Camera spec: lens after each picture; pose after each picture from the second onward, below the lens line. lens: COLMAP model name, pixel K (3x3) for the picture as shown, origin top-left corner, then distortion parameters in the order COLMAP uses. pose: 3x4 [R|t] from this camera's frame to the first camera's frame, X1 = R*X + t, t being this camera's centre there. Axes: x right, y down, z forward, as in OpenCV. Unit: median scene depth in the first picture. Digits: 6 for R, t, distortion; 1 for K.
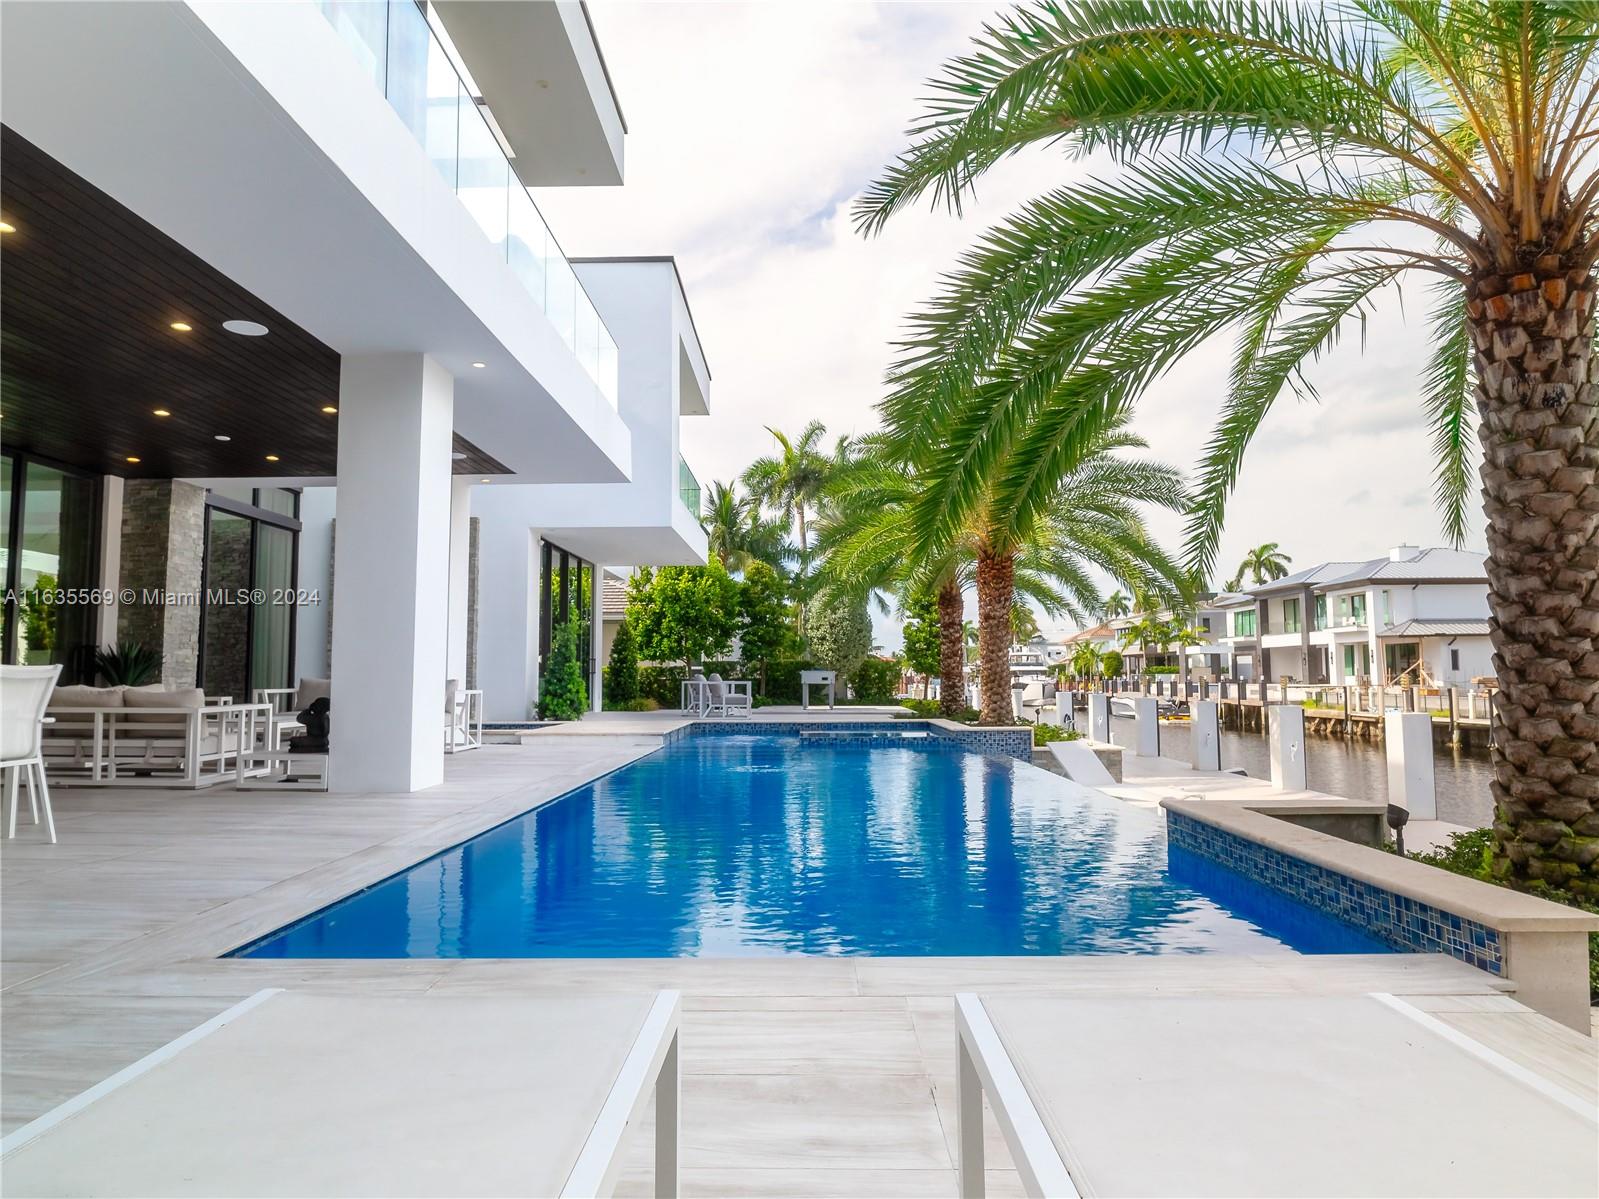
lens RADIAL K [[966.0, 0, 799.5], [0, 966.0, 599.5], [0, 0, 1]] dist [-0.005337, 0.001487]
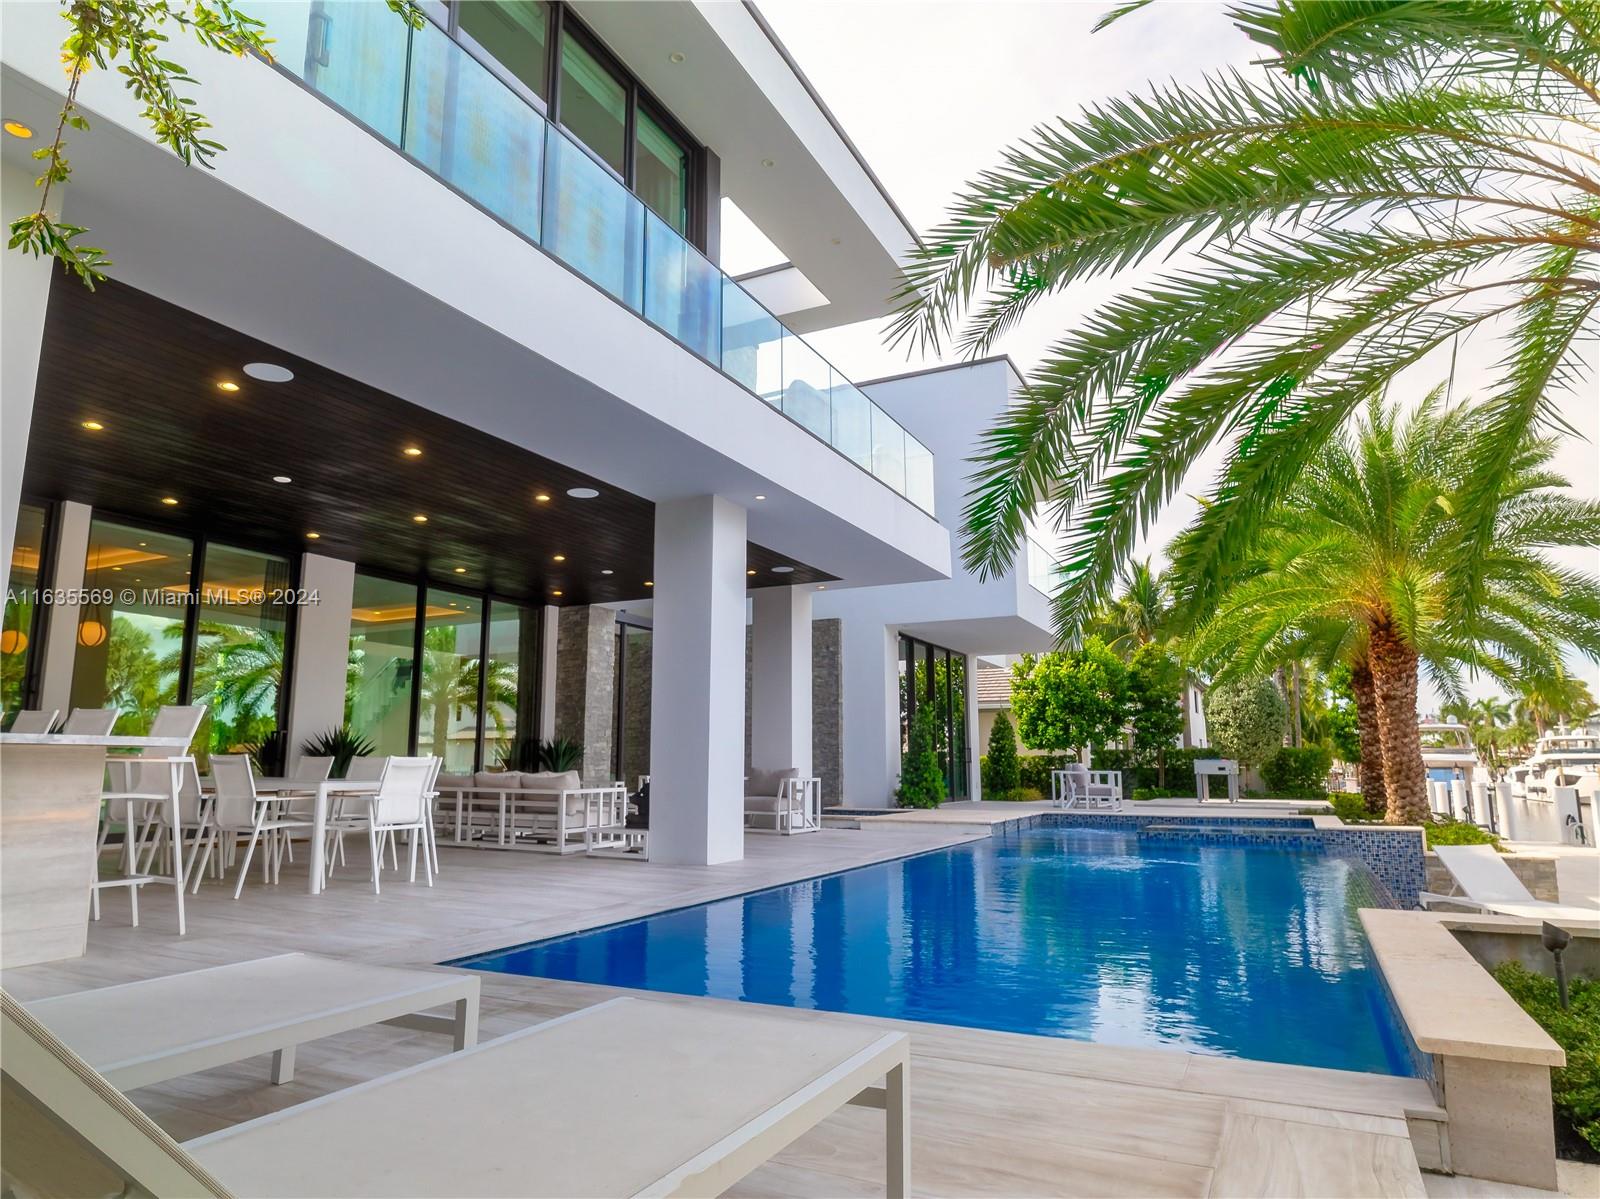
lens RADIAL K [[983.0, 0, 800.0], [0, 983.0, 599.5], [0, 0, 1]] dist [-0.005675, -0.001036]
pose [[0.900827, -0.068871, -0.428681, 0.137041], [0.031128, 0.995043, -0.094450, -0.003016], [0.433060, 0.071740, 0.898505, -0.026994]]
